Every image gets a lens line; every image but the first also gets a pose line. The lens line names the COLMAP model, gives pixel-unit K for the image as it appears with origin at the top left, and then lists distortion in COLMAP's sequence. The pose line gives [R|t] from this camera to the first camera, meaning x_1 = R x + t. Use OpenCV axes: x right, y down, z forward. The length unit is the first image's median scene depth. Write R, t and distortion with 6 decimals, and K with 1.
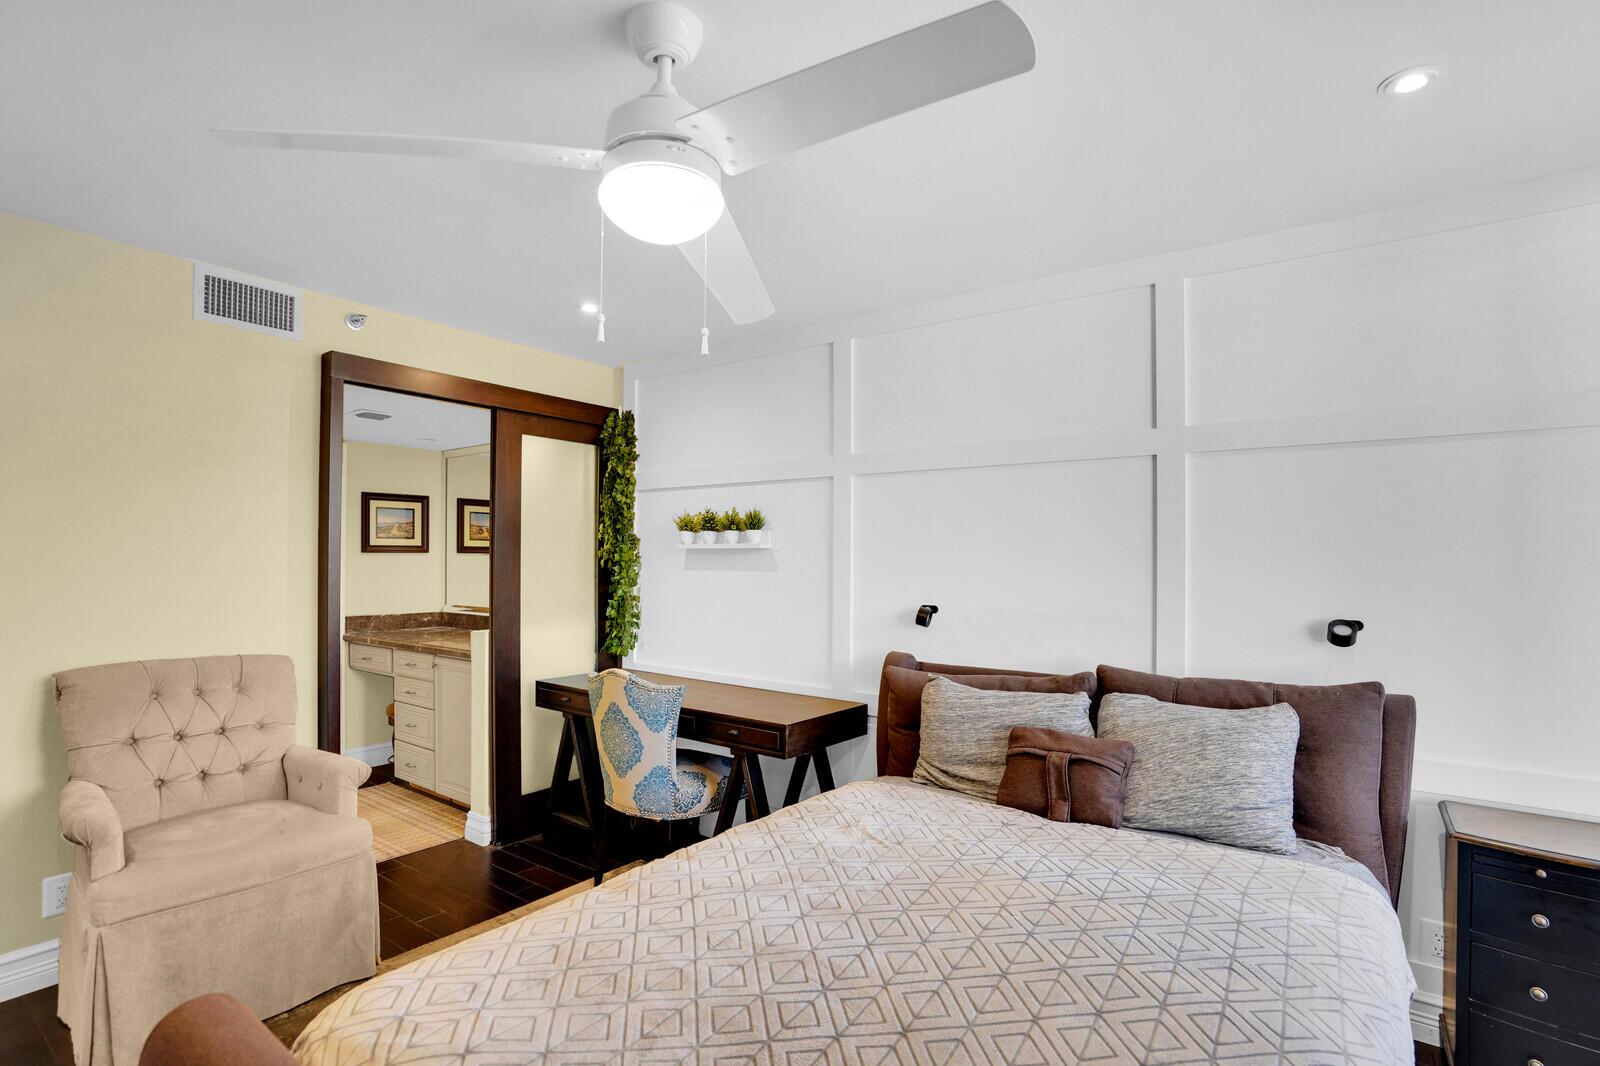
lens RADIAL K [[748.8, 0, 803.9], [0, 748.8, 548.9], [0, 0, 1]] dist [-0.067876, 0.000222]
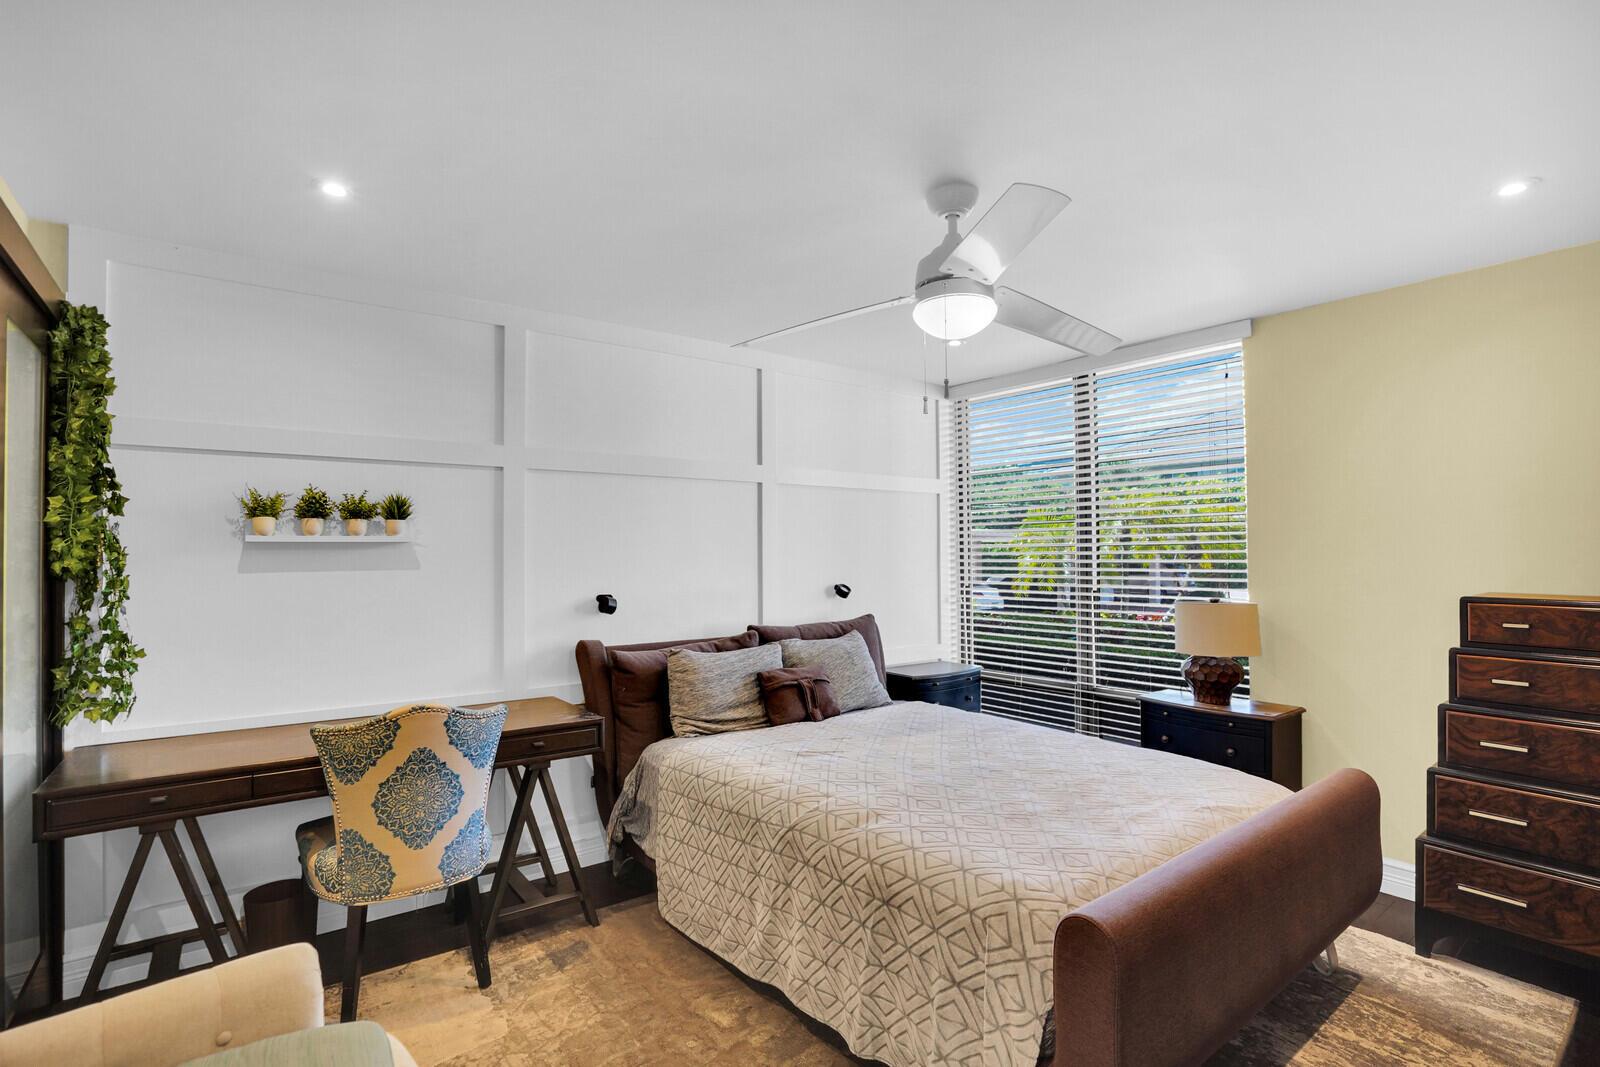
lens RADIAL K [[748.1, 0, 794.2], [0, 748.1, 526.3], [0, 0, 1]] dist [-0.048434, 0.000824]
pose [[0.298265, 0.026713, 0.954109, -0.699549], [-0.004773, 0.999638, -0.026496, 0.001194], [-0.954471, 0.003349, 0.298284, 0.345141]]
